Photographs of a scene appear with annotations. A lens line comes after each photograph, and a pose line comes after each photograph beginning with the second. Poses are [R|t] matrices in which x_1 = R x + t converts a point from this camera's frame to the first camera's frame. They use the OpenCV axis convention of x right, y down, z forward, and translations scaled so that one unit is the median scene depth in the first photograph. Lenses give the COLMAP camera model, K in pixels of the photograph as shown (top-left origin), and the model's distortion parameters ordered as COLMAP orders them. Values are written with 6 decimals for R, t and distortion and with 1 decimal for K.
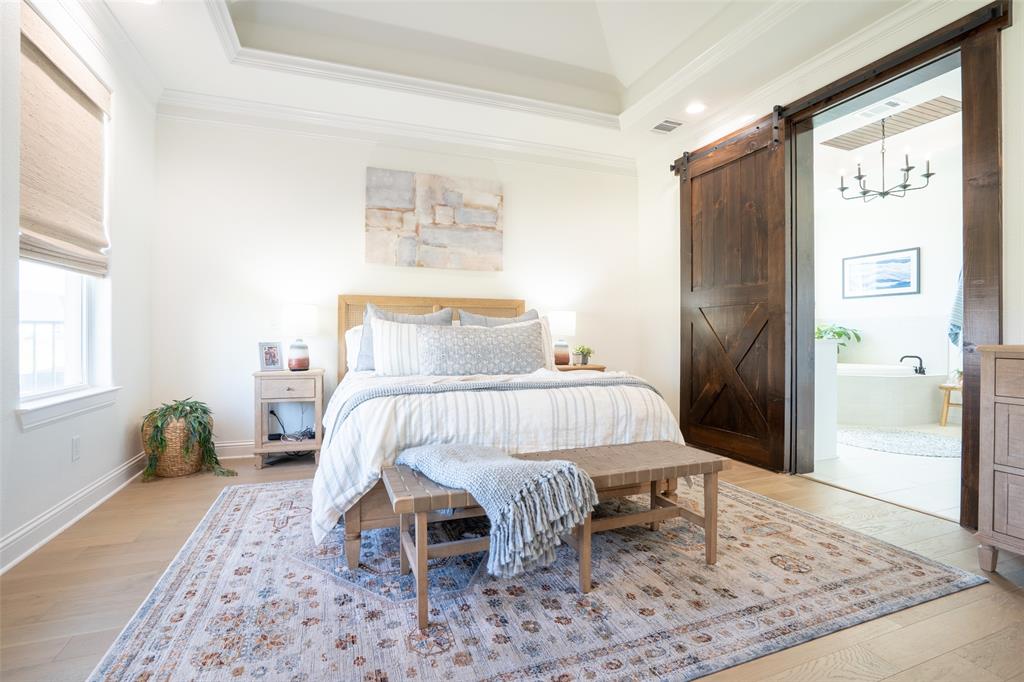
lens RADIAL K [[483.0, 0, 506.9], [0, 483.0, 339.9], [0, 0, 1]] dist [-0.066836, 0.022533]
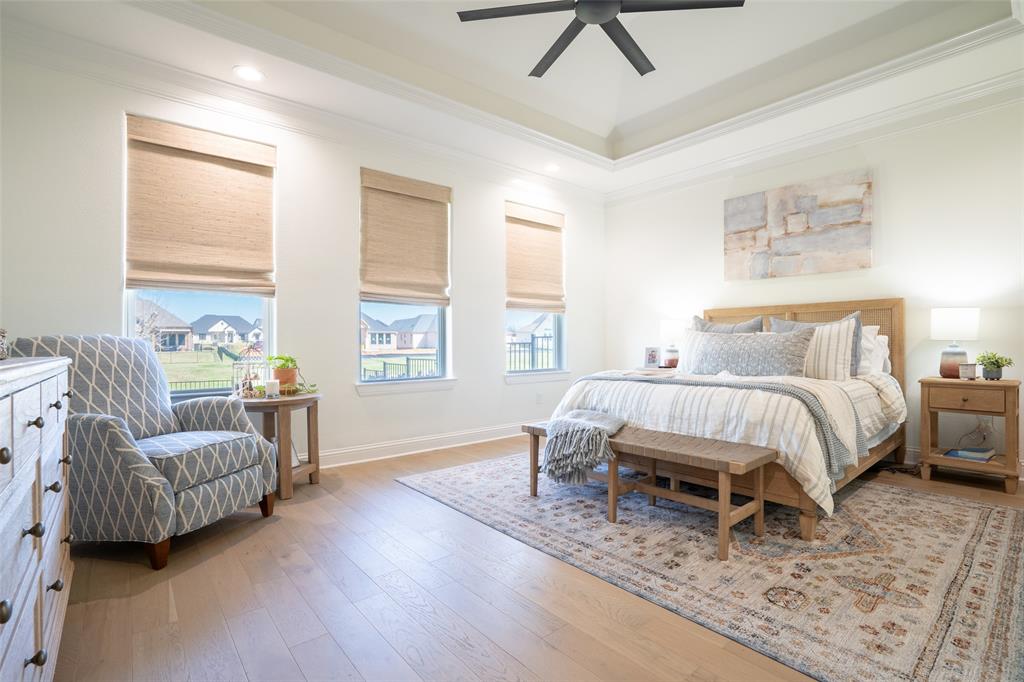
lens RADIAL K [[483.0, 0, 506.9], [0, 483.0, 339.9], [0, 0, 1]] dist [-0.066836, 0.022533]
pose [[0.318494, -0.011574, -0.947854, 0.938817], [-0.001061, 0.999920, -0.012566, 0.001245], [0.947924, 0.005008, 0.318456, 0.157049]]
